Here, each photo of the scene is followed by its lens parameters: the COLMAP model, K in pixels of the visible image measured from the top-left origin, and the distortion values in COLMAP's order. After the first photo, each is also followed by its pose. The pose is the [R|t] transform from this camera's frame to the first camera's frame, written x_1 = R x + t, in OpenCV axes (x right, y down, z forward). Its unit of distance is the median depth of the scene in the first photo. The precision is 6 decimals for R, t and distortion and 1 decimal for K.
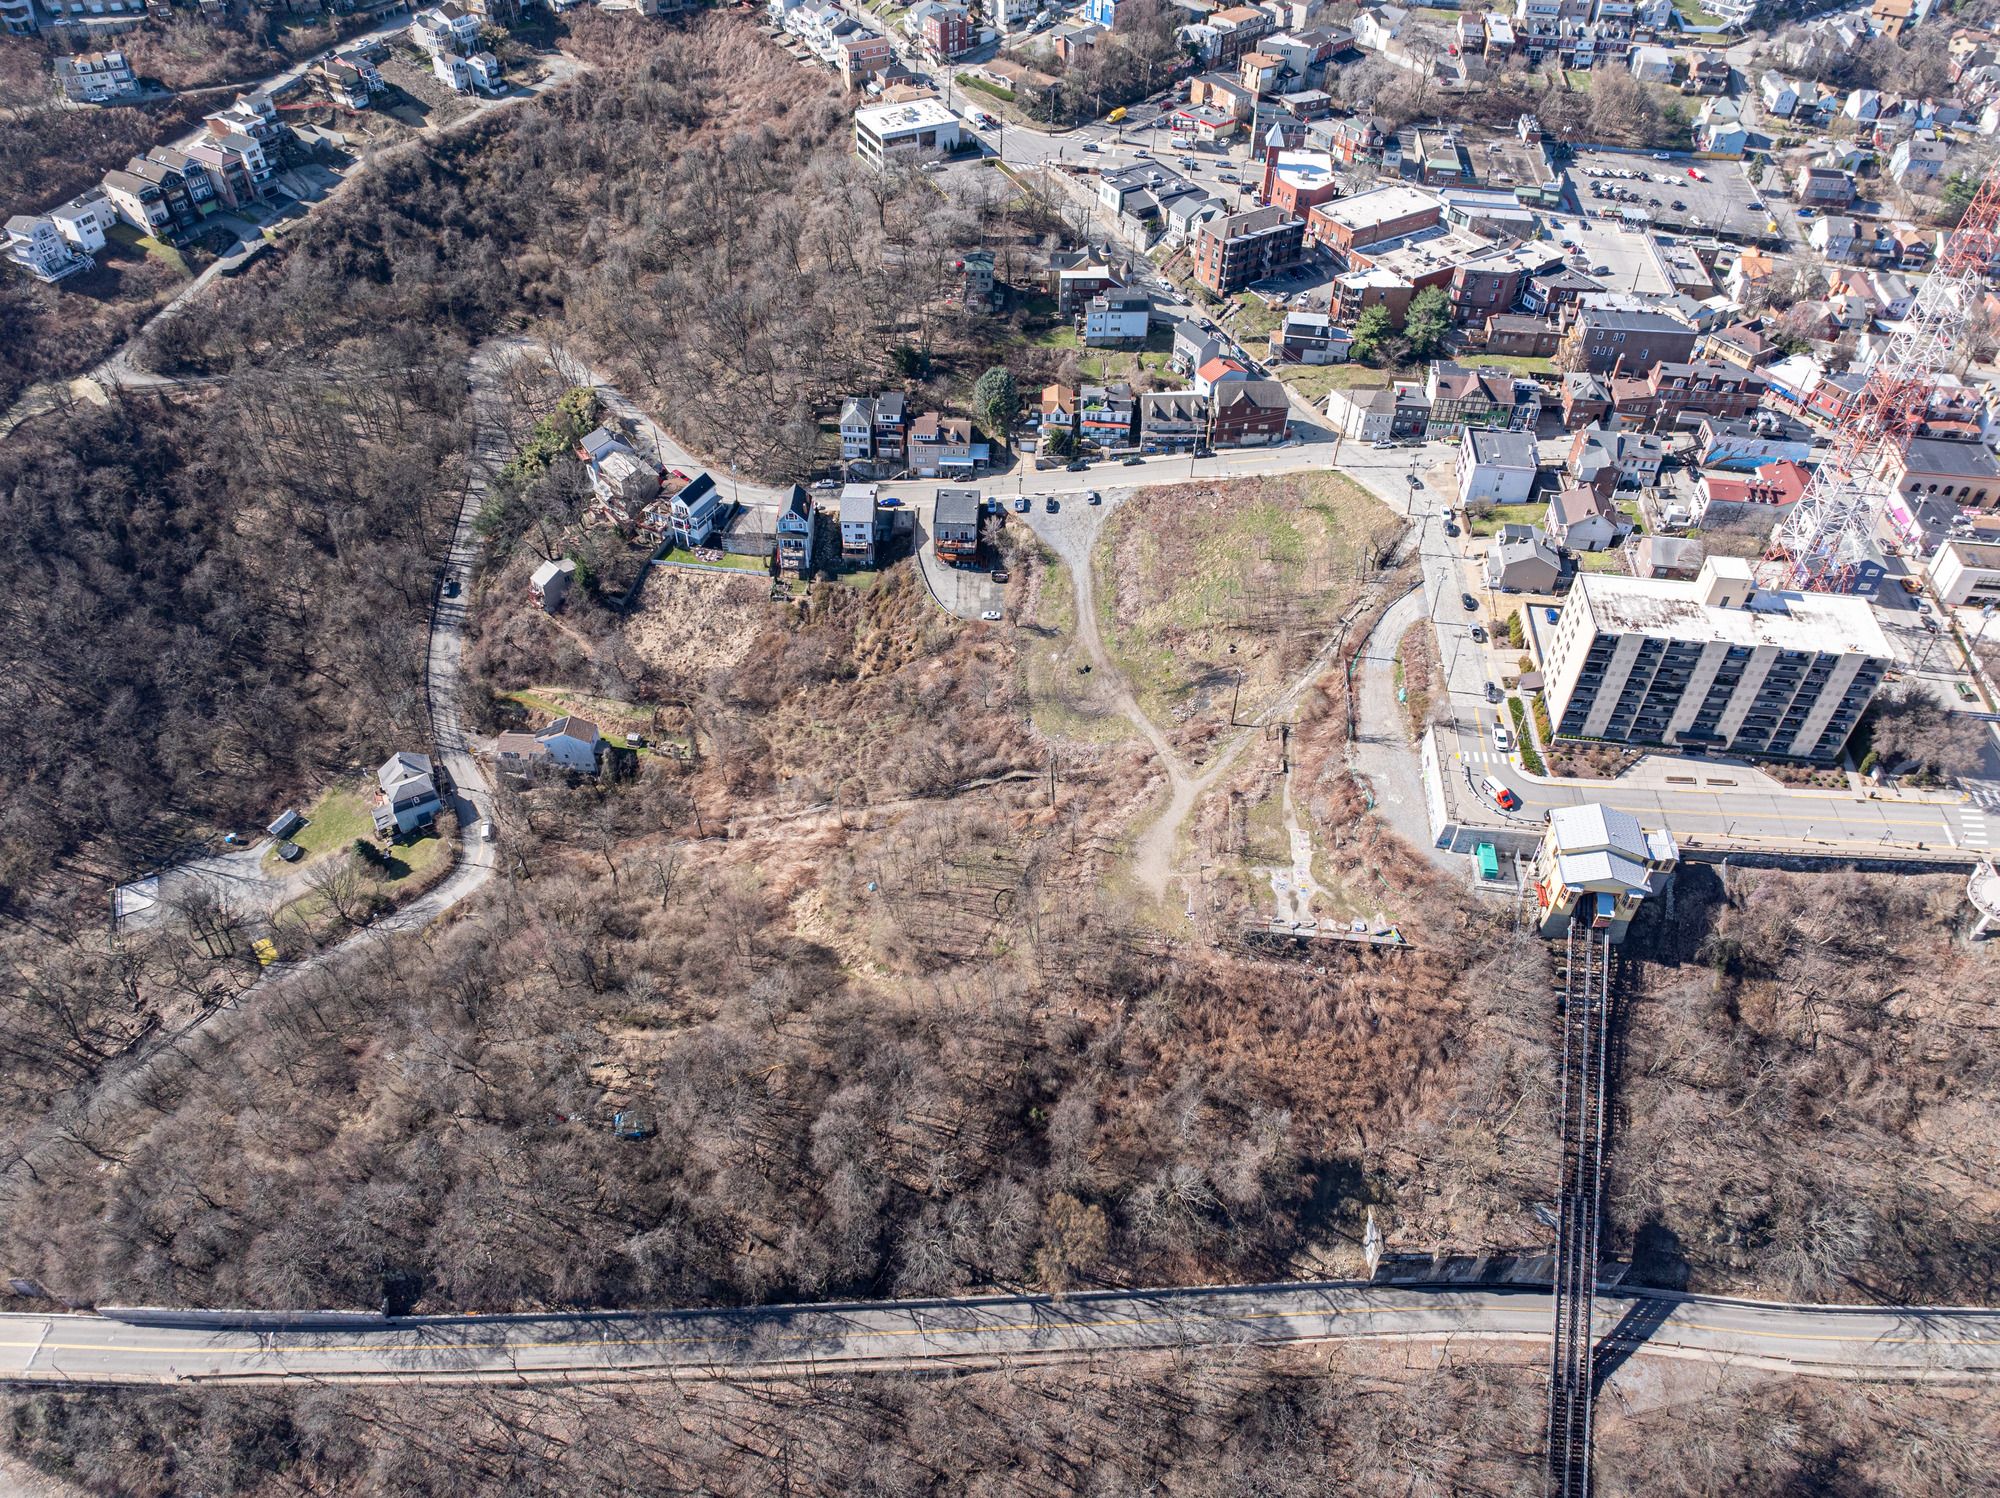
lens RADIAL K [[1403.1, 0, 1006.2], [0, 1403.1, 702.6], [0, 0, 1]] dist [-0.033223, 0.003176]
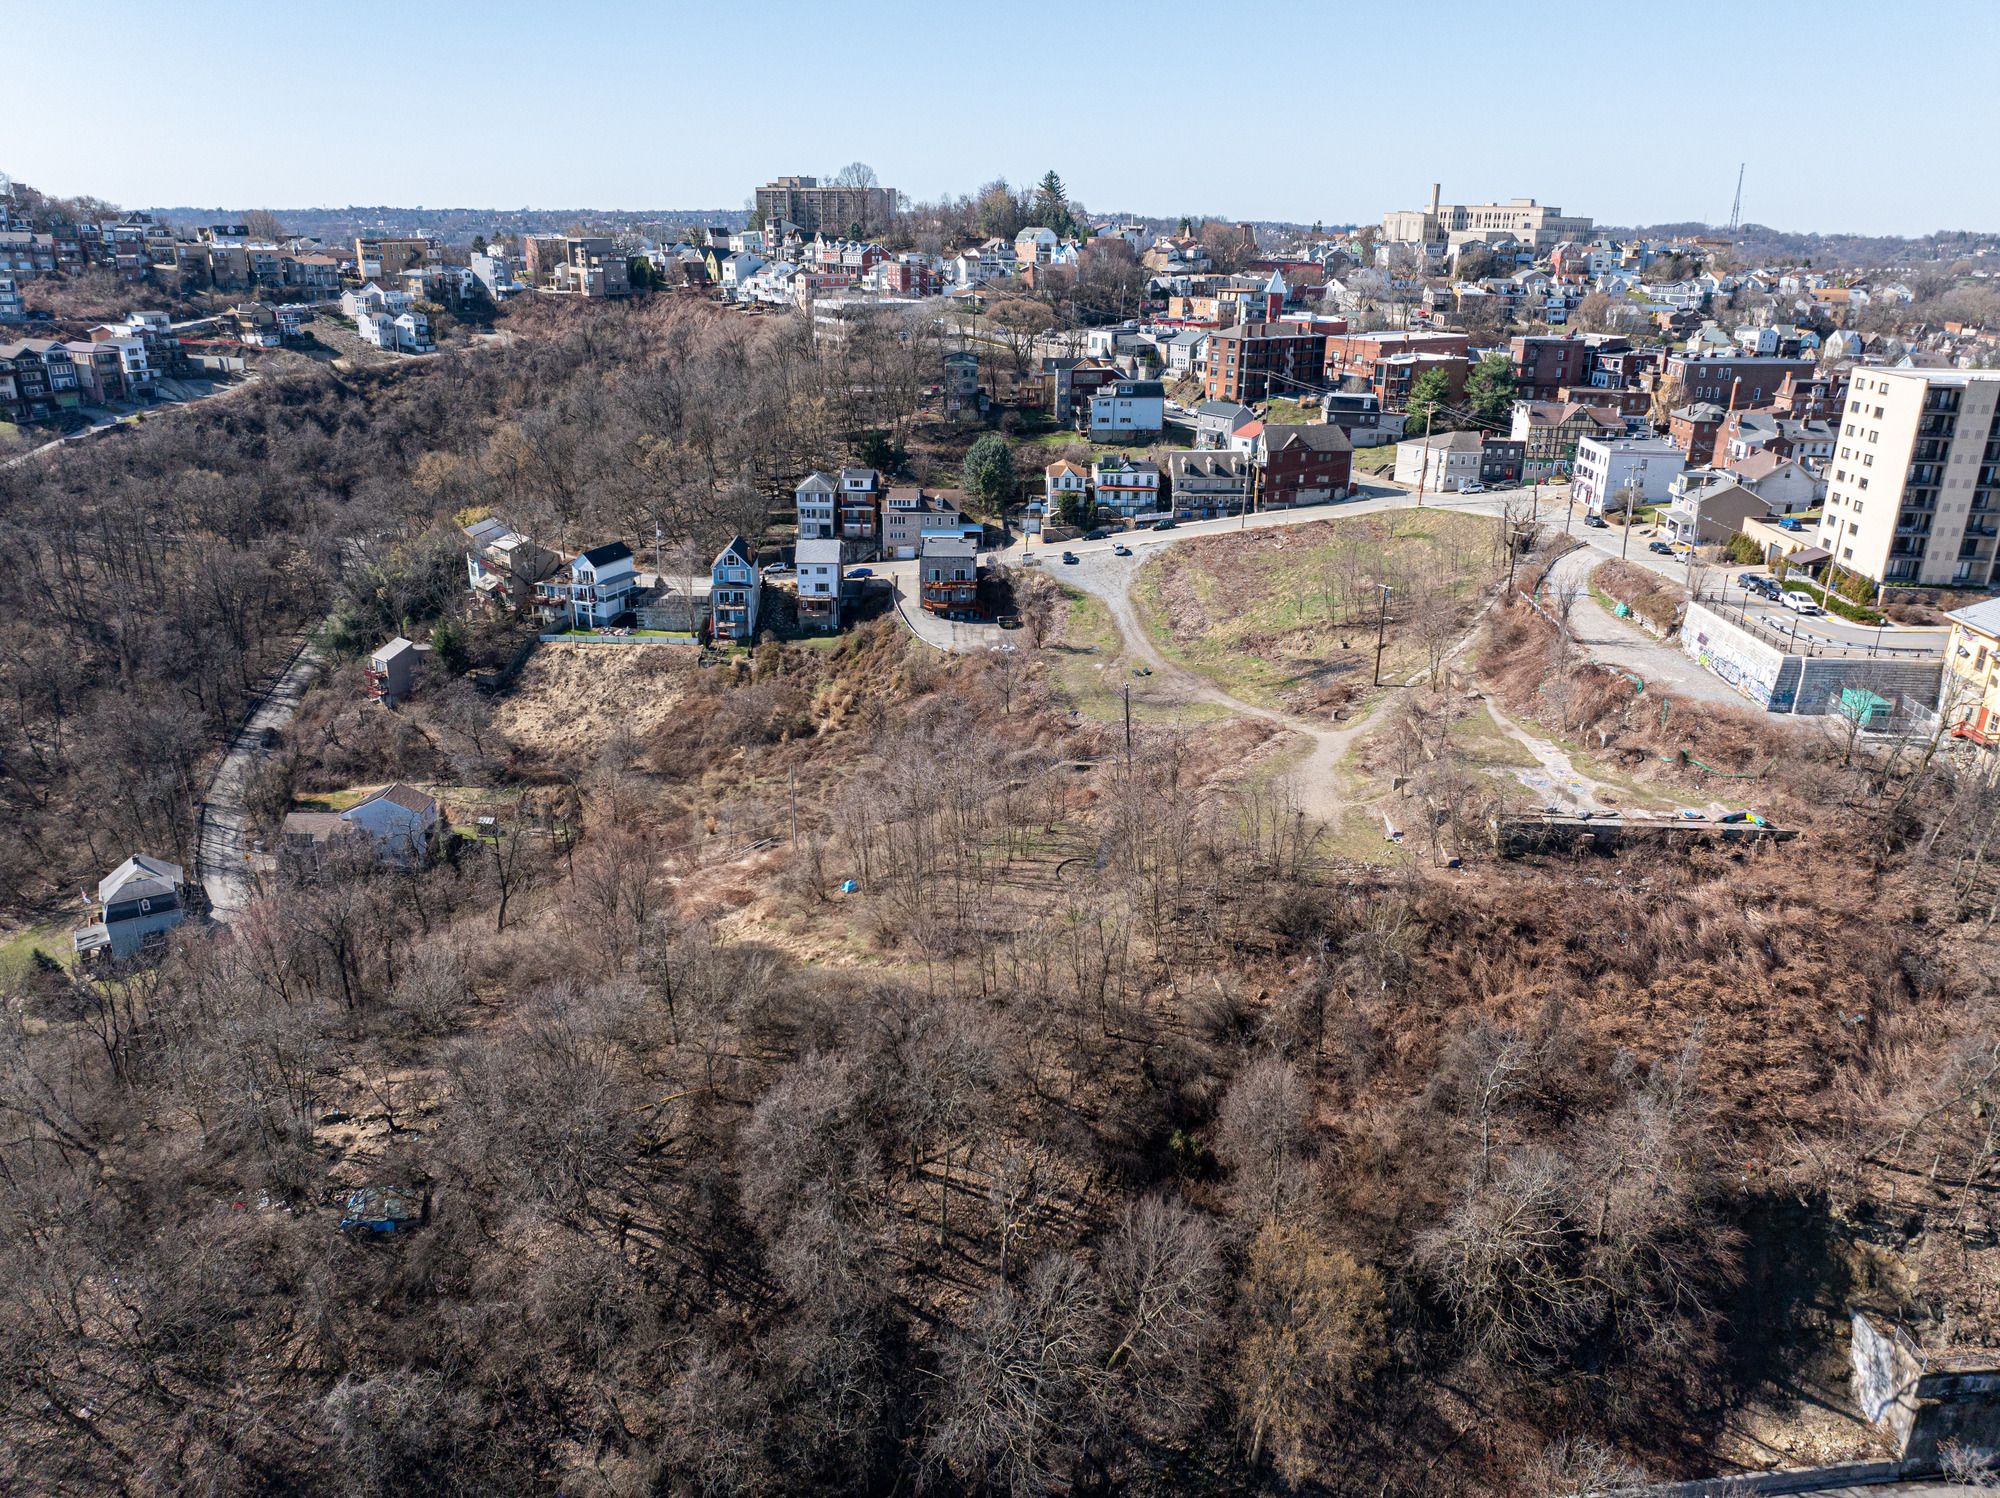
lens RADIAL K [[1398.0, 0, 998.4], [0, 1398.0, 714.5], [0, 0, 1]] dist [-0.035093, 0.005943]
pose [[0.998485, -0.018639, 0.051771, -0.049431], [0.037950, 0.914557, -0.402672, 0.252449], [-0.039842, 0.404027, 0.913879, 0.336409]]
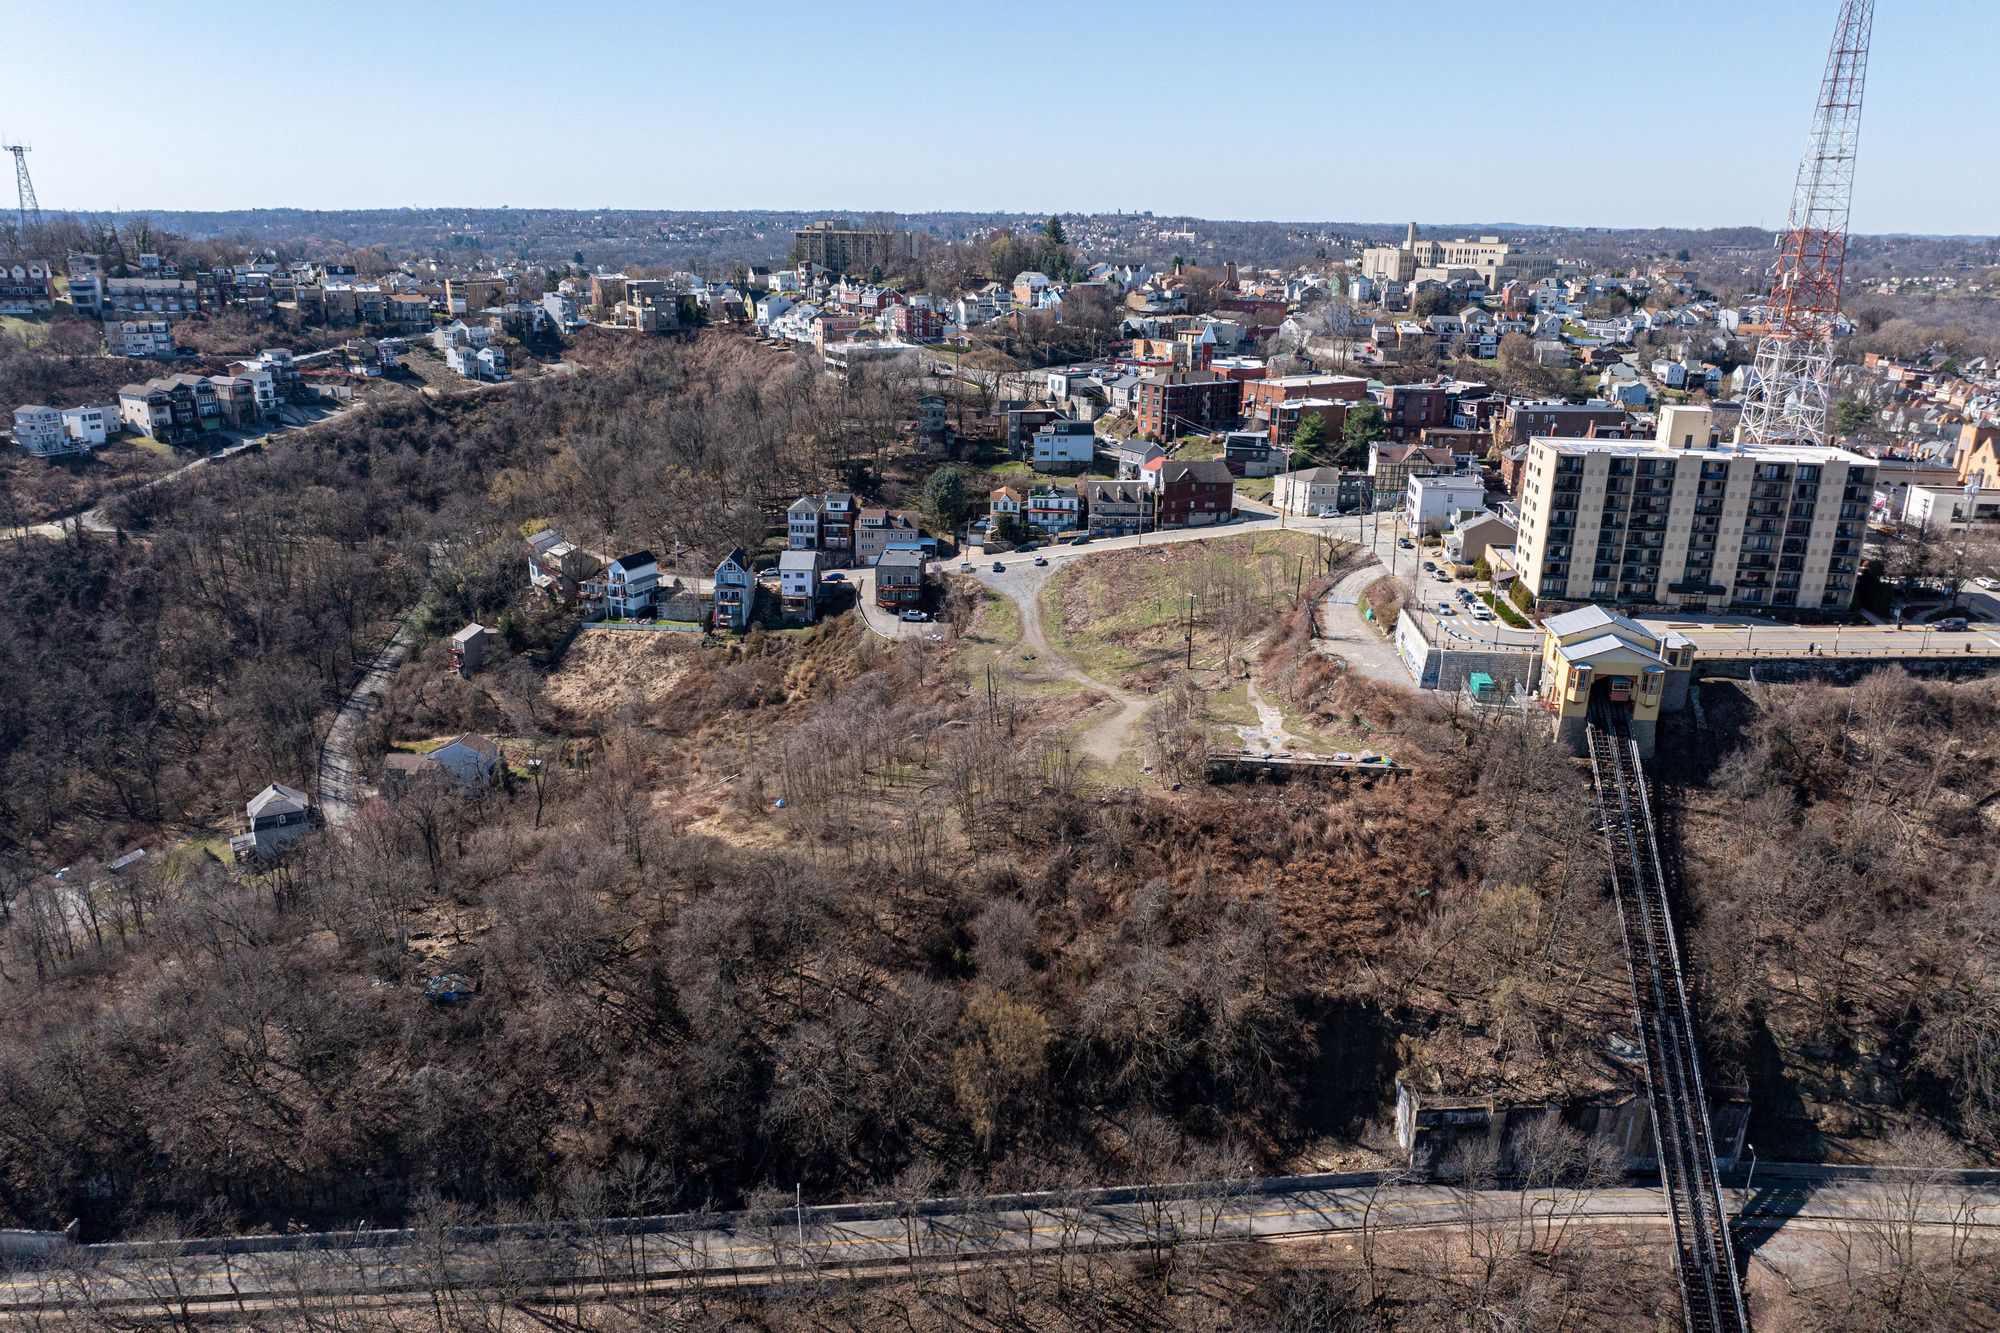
lens RADIAL K [[1397.1, 0, 1000.0], [0, 1397.1, 666.5], [0, 0, 1]] dist [-0.018971, -0.026528]
pose [[0.999980, -0.002978, 0.005571, 0.028483], [0.005084, 0.902724, -0.430191, 0.346548], [-0.003748, 0.430211, 0.902721, 0.153606]]
